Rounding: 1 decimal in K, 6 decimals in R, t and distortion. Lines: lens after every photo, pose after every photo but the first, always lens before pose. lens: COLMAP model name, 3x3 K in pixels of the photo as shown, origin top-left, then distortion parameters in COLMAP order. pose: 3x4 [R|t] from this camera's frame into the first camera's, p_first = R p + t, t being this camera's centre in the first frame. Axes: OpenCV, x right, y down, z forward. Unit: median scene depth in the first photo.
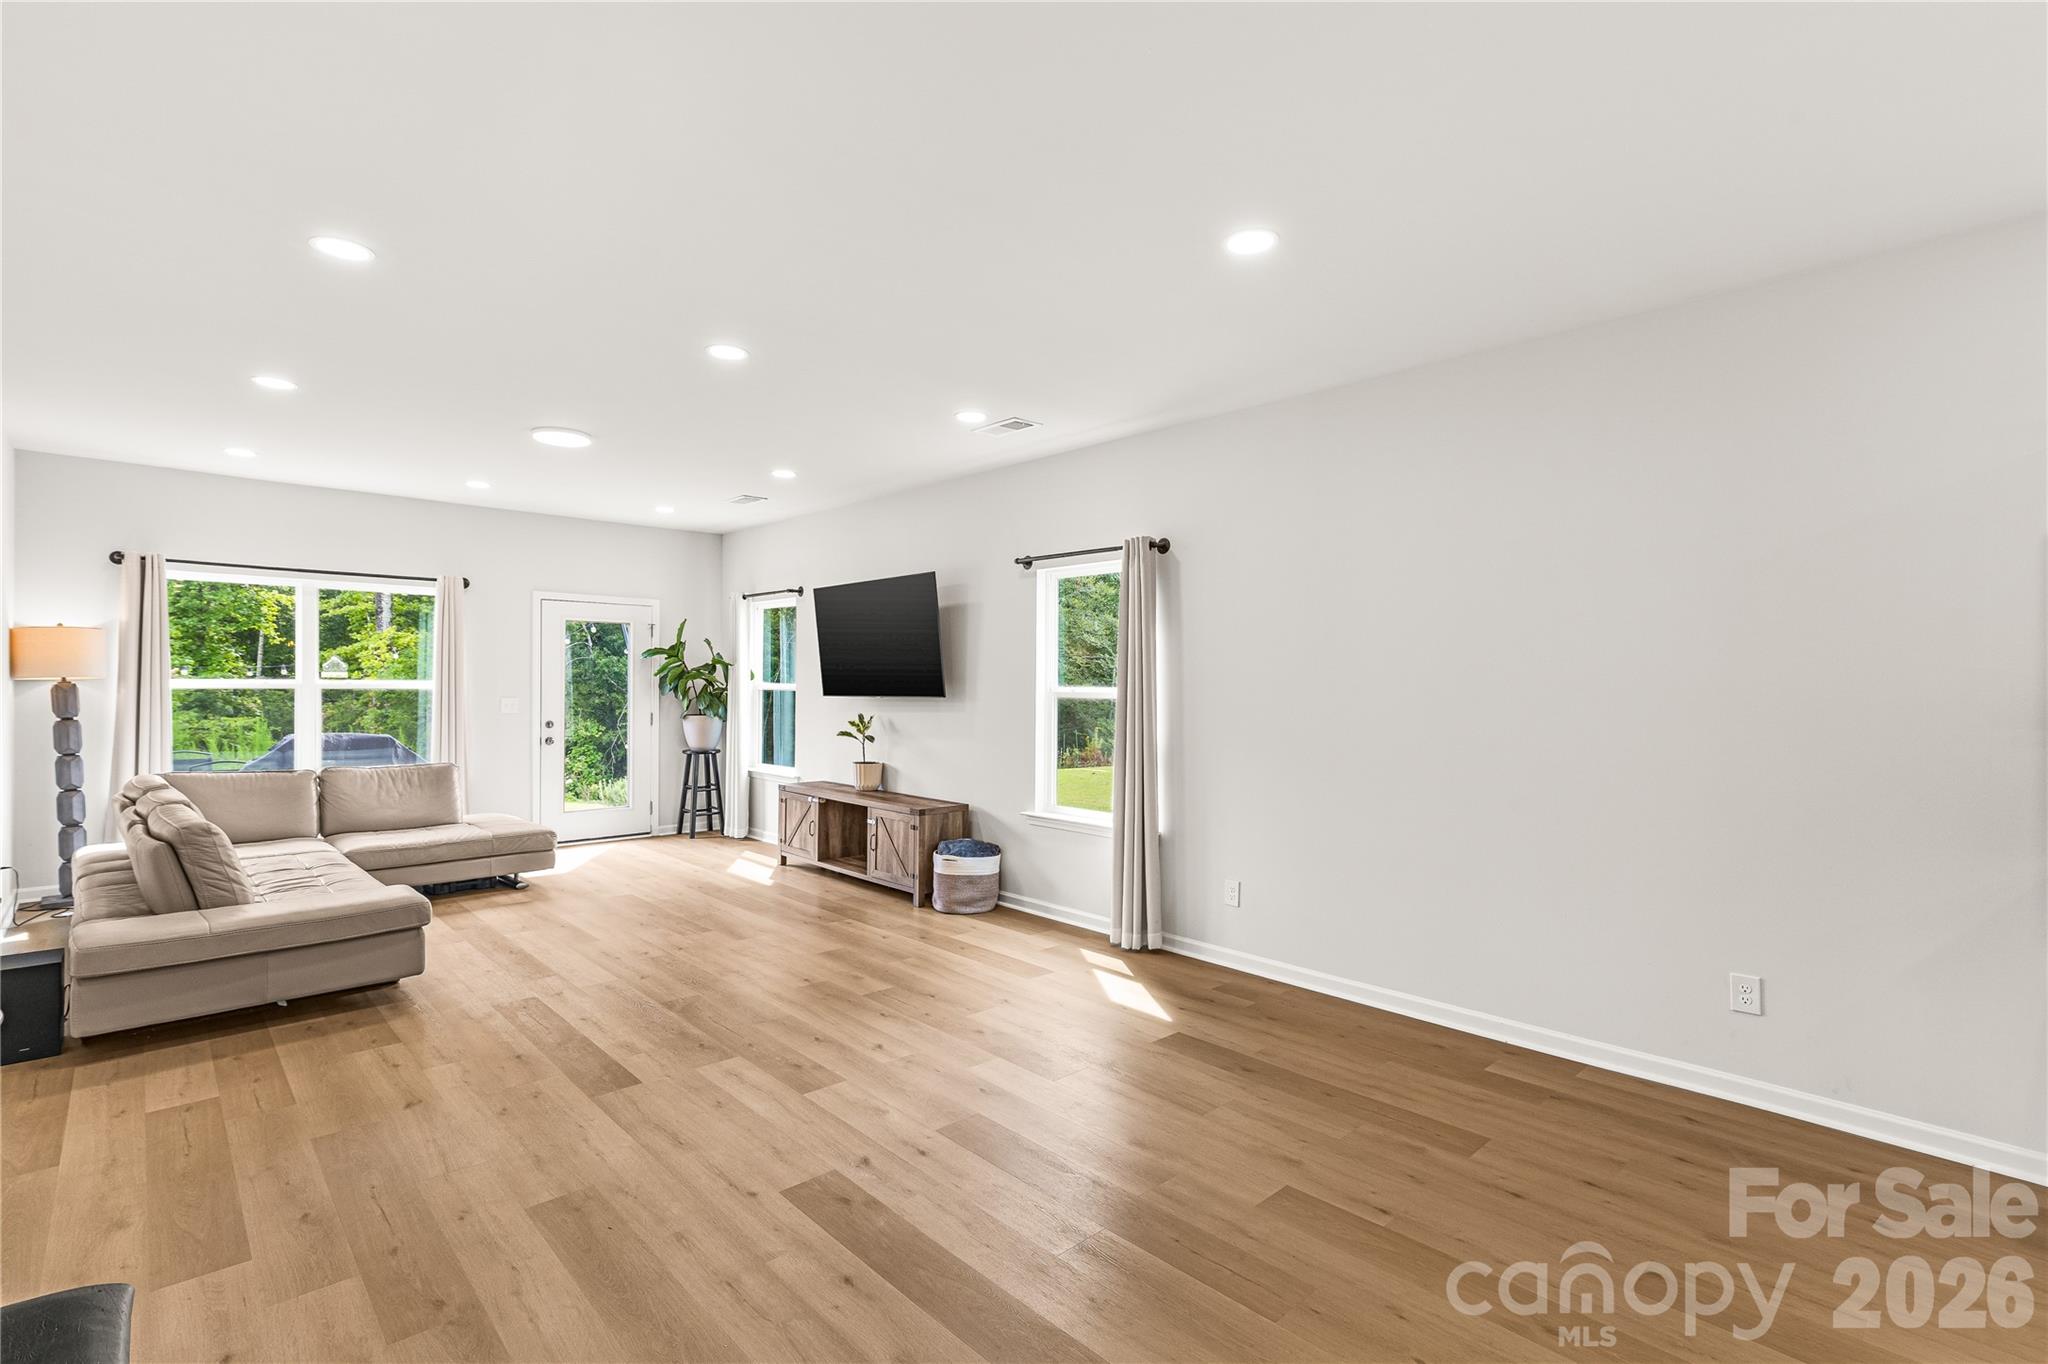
lens RADIAL K [[943.5, 0, 1014.4], [0, 943.5, 691.9], [0, 0, 1]] dist [0.002989, -0.000079]
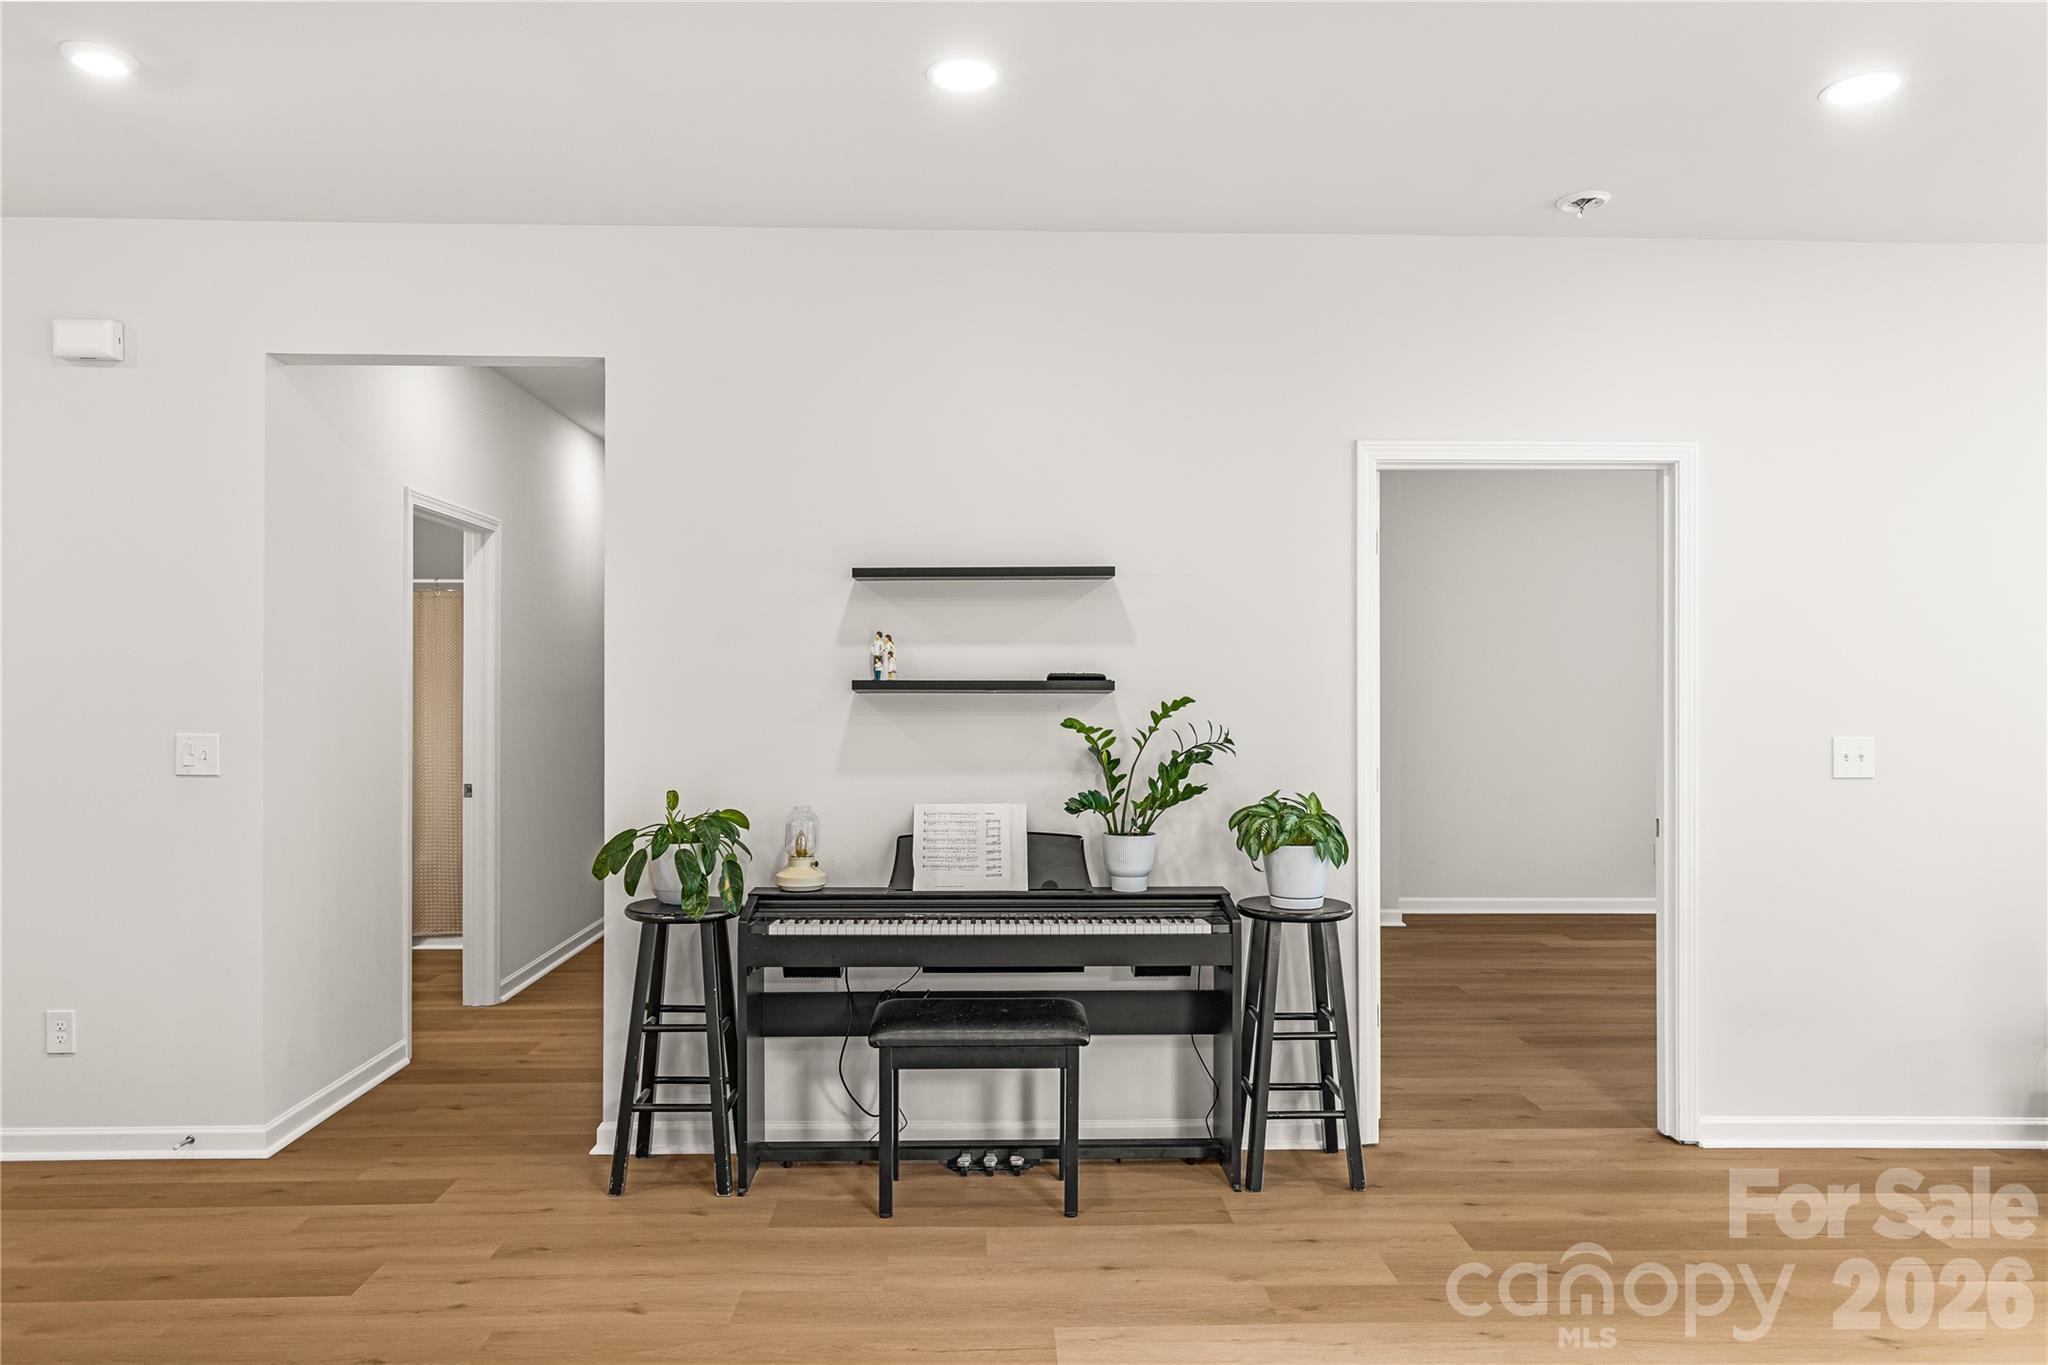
lens RADIAL K [[1329.3, 0, 1024.0], [0, 1329.3, 682.5], [0, 0, 1]] dist [0.008295, 0.001808]
pose [[-0.657081, -0.007750, -0.753780, 0.220406], [-0.016793, 0.999849, 0.004358, -0.006889], [0.753633, 0.015521, -0.657112, 0.560092]]
